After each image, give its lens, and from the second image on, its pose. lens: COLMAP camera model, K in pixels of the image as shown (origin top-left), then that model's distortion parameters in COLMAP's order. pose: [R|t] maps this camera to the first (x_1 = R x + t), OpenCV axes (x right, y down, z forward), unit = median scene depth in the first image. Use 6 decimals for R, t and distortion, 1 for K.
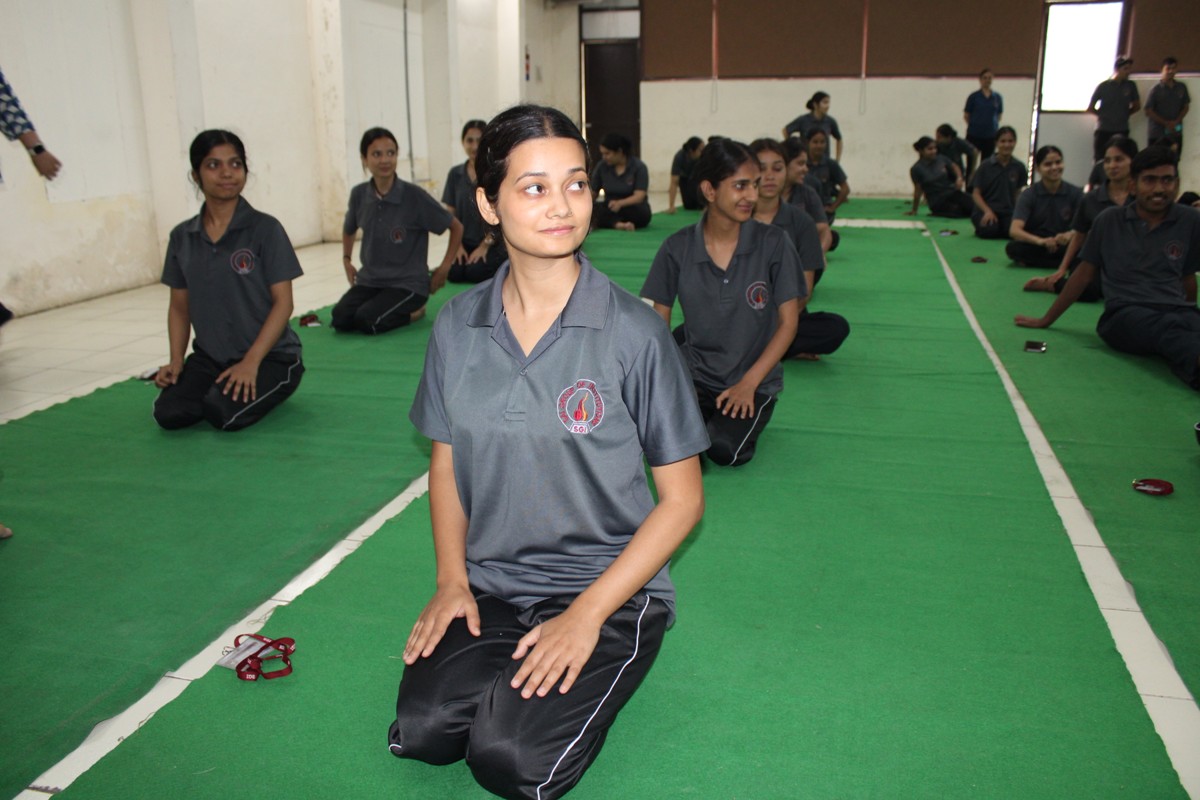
lens RADIAL K [[993.1, 0, 616.0], [0, 993.1, 376.5], [0, 0, 1]] dist [-0.161698, 0.143358]
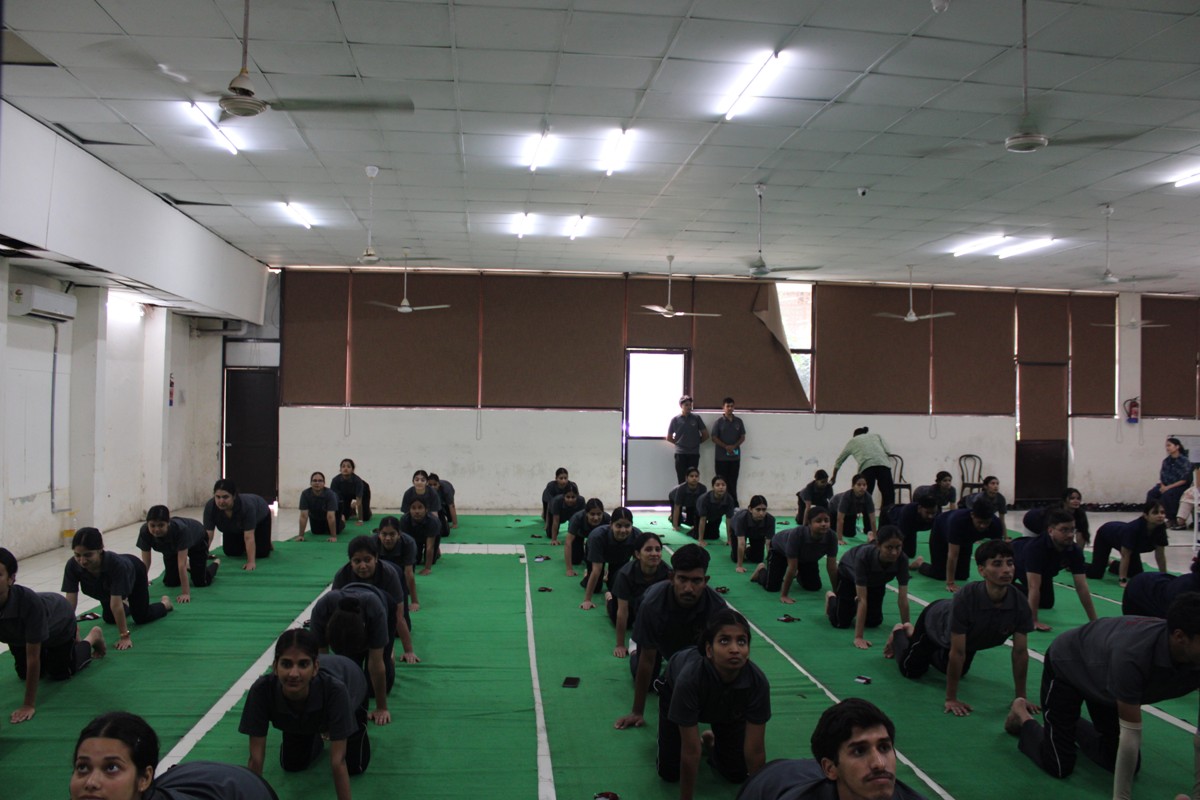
lens RADIAL K [[993.1, 0, 599.7], [0, 993.1, 405.5], [0, 0, 1]] dist [-0.161698, 0.143358]
pose [[0.944104, 0.027123, 0.328531, 0.005107], [0.055771, 0.969101, -0.240277, -0.025226], [-0.324897, 0.245169, 0.913419, -0.118751]]
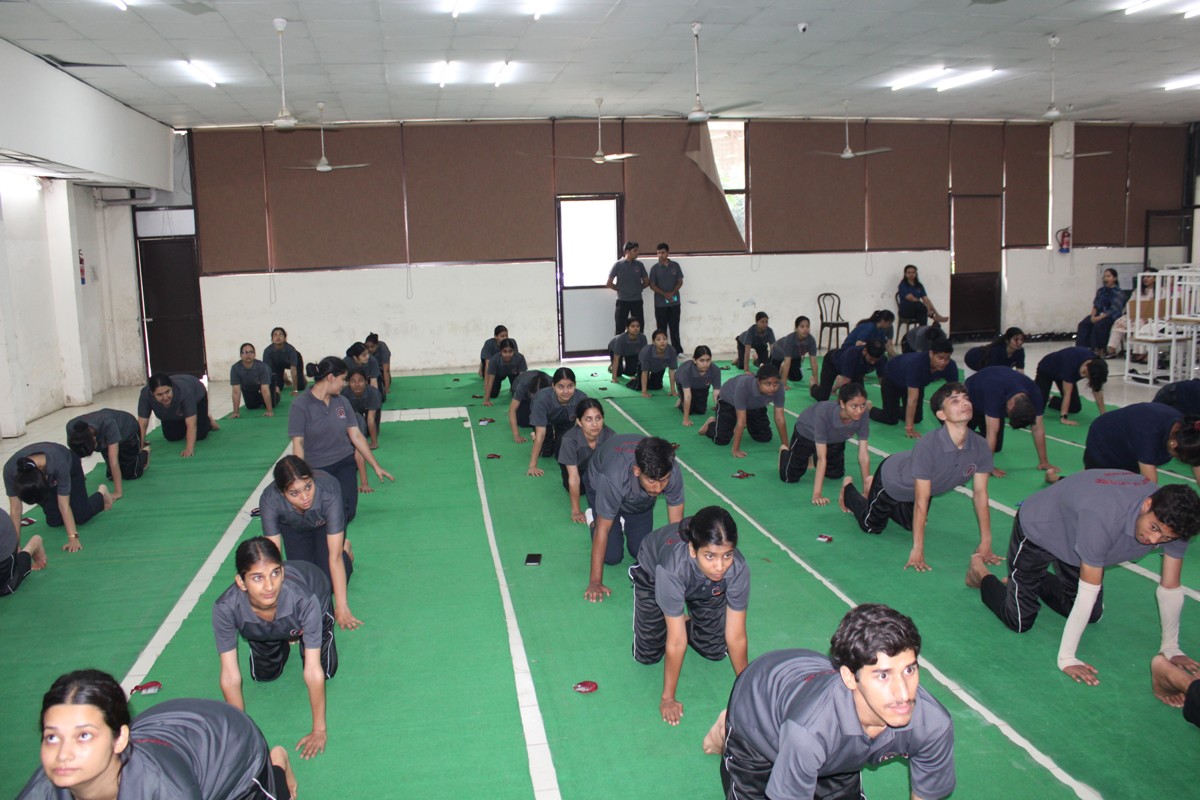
lens RADIAL K [[993.1, 0, 599.3], [0, 993.1, 406.2], [0, 0, 1]] dist [-0.161698, 0.143358]
pose [[0.917113, -0.079094, 0.390702, 0.002607], [0.117540, 0.990198, -0.075452, -0.042733], [-0.380905, 0.115121, 0.917420, -0.100238]]
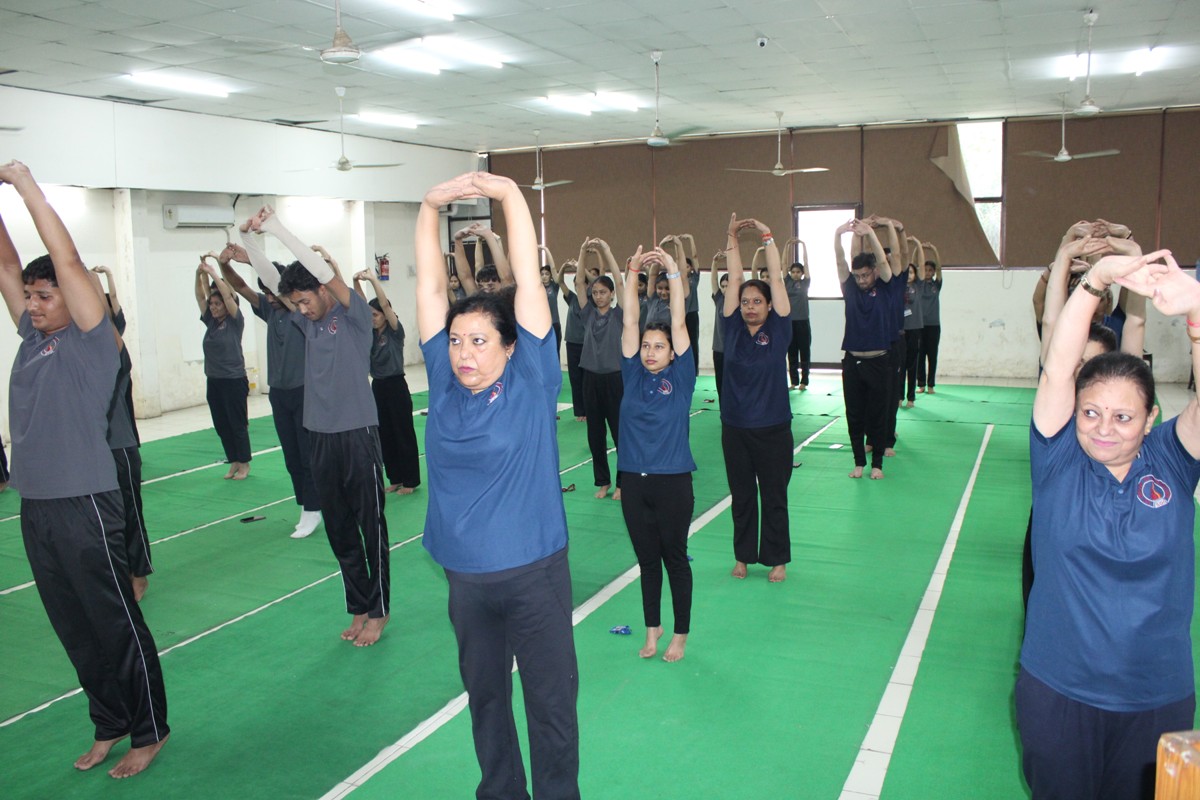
lens RADIAL K [[993.1, 0, 594.8], [0, 993.1, 405.3], [0, 0, 1]] dist [-0.161698, 0.143358]
pose [[0.979631, 0.018985, -0.199906, 0.462667], [-0.037892, 0.995113, -0.091184, -0.032786], [0.197198, 0.096902, 0.975563, -0.203454]]
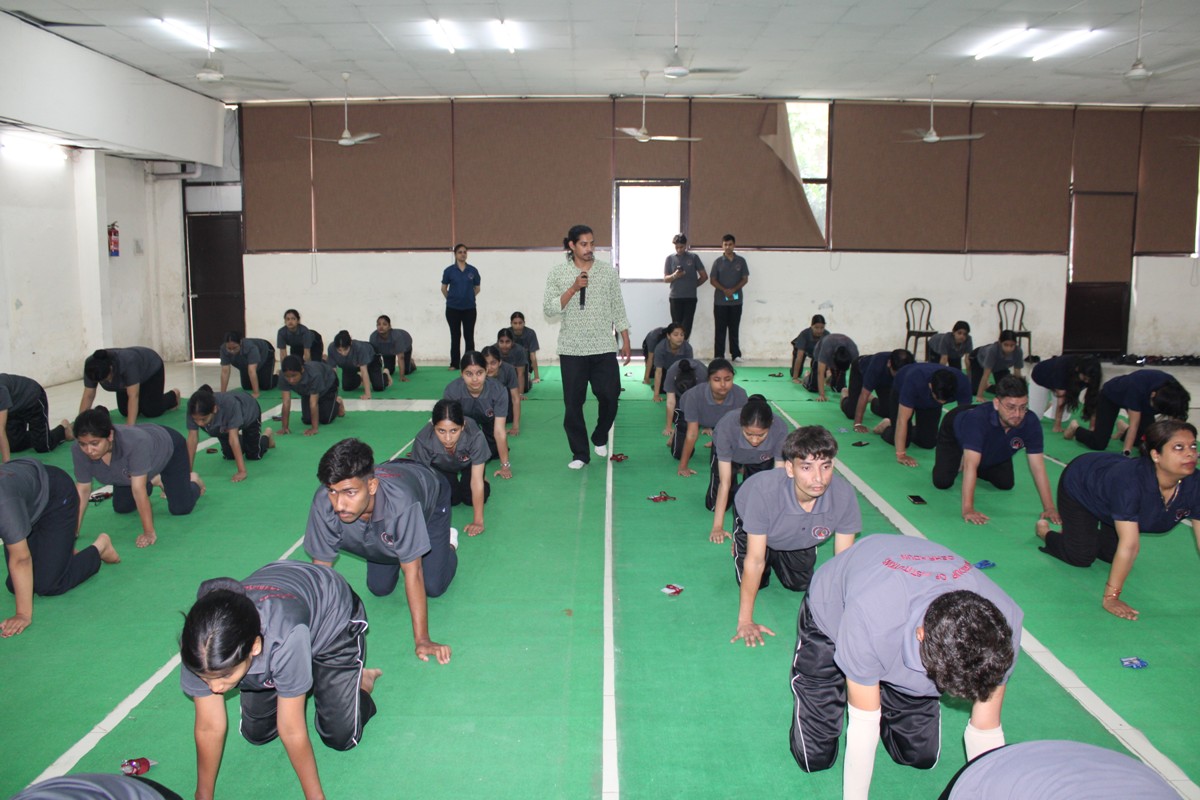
lens RADIAL K [[993.1, 0, 596.9], [0, 993.1, 405.6], [0, 0, 1]] dist [-0.161698, 0.143358]
pose [[0.974138, -0.021886, 0.224889, 0.173781], [0.044136, 0.994557, -0.094390, -0.036755], [-0.221599, 0.101874, 0.969802, -0.052713]]
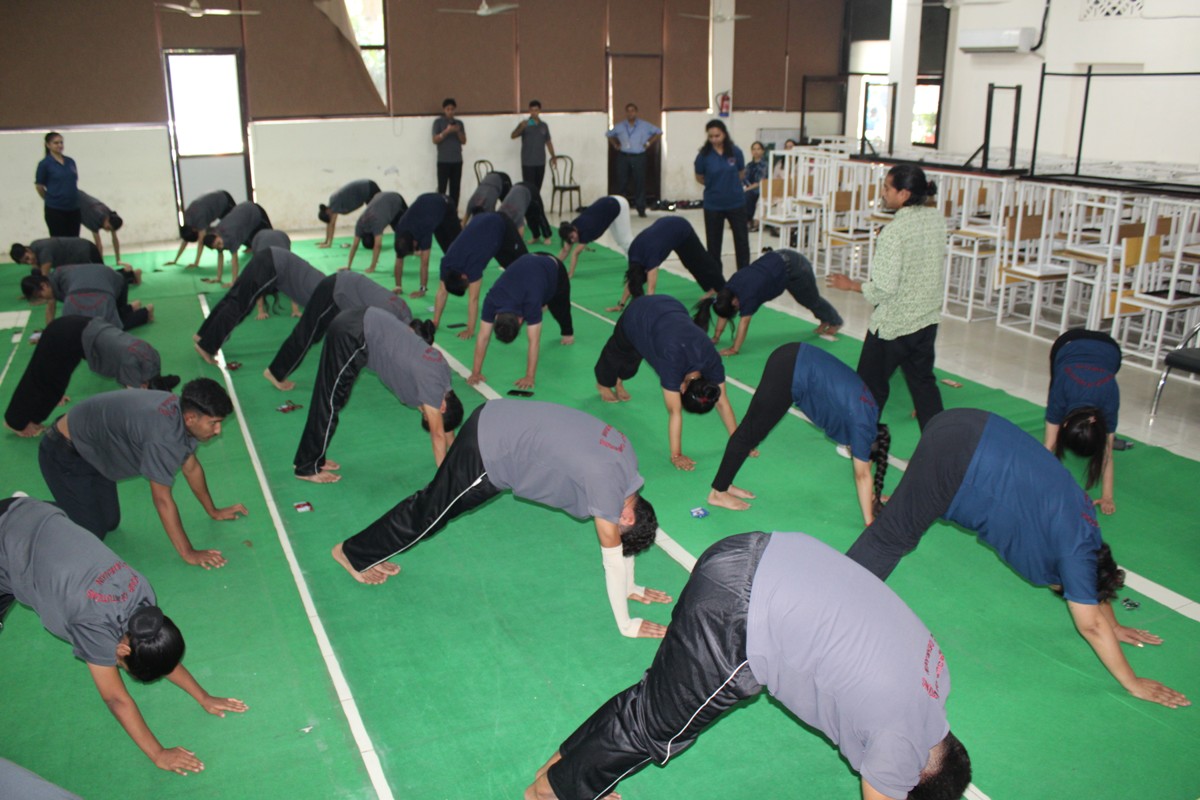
lens RADIAL K [[993.1, 0, 593.8], [0, 993.1, 395.6], [0, 0, 1]] dist [-0.161698, 0.143358]
pose [[0.779823, -0.181784, 0.599025, 0.128129], [0.145289, 0.983337, 0.109270, -0.076667], [-0.608907, 0.001821, 0.793240, -0.095617]]
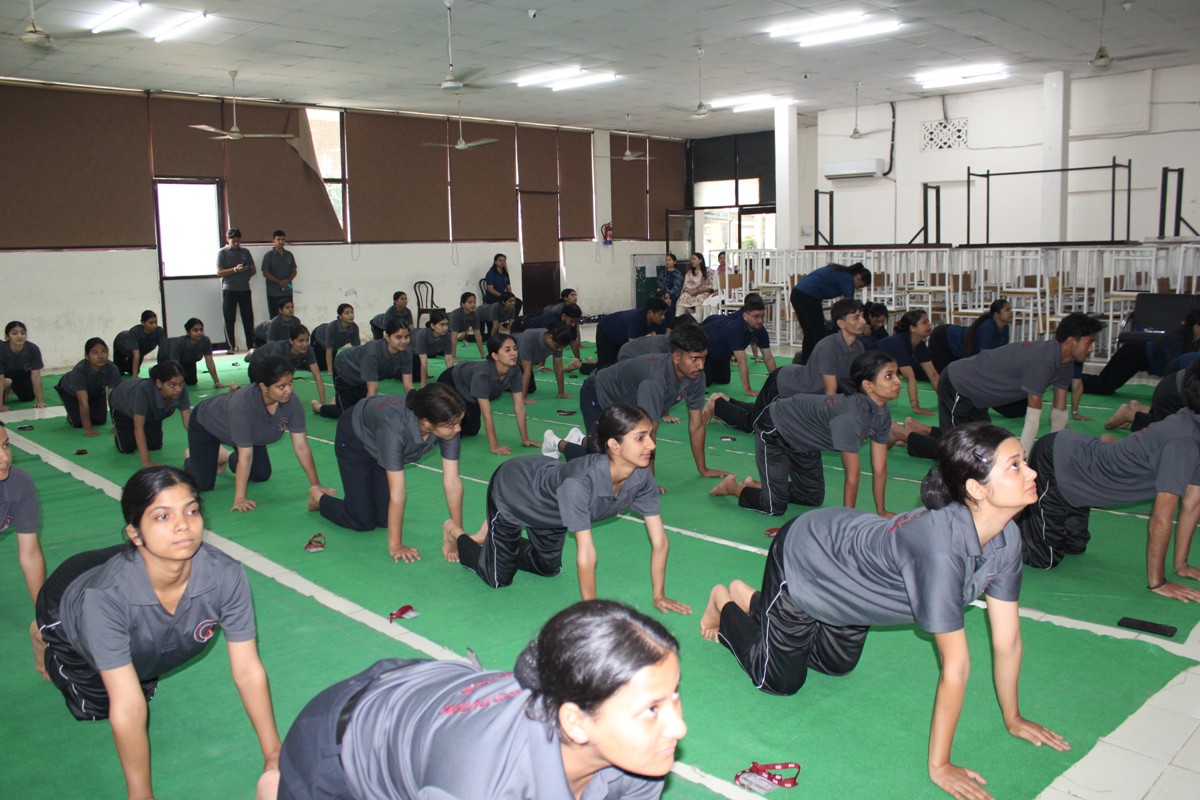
lens RADIAL K [[993.1, 0, 601.6], [0, 993.1, 412.0], [0, 0, 1]] dist [-0.161698, 0.143358]
pose [[0.535234, -0.132061, 0.834317, -0.221377], [0.221849, 0.975007, 0.012009, -0.039811], [-0.815050, 0.178665, 0.551155, 0.045053]]
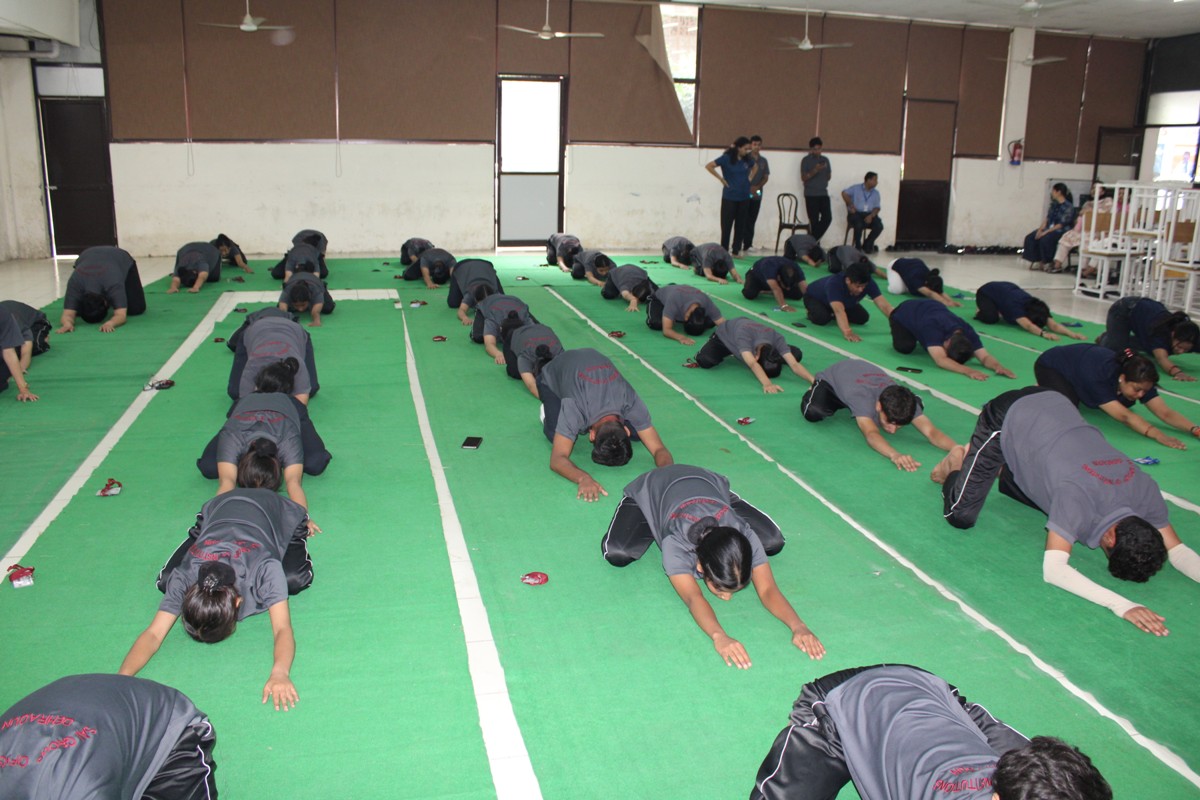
lens RADIAL K [[993.1, 0, 597.8], [0, 993.1, 410.2], [0, 0, 1]] dist [-0.161698, 0.143358]
pose [[0.889291, -0.087478, 0.448898, 0.008828], [0.082688, 0.996115, 0.030306, -0.032127], [-0.449805, 0.010168, 0.893069, -0.058151]]
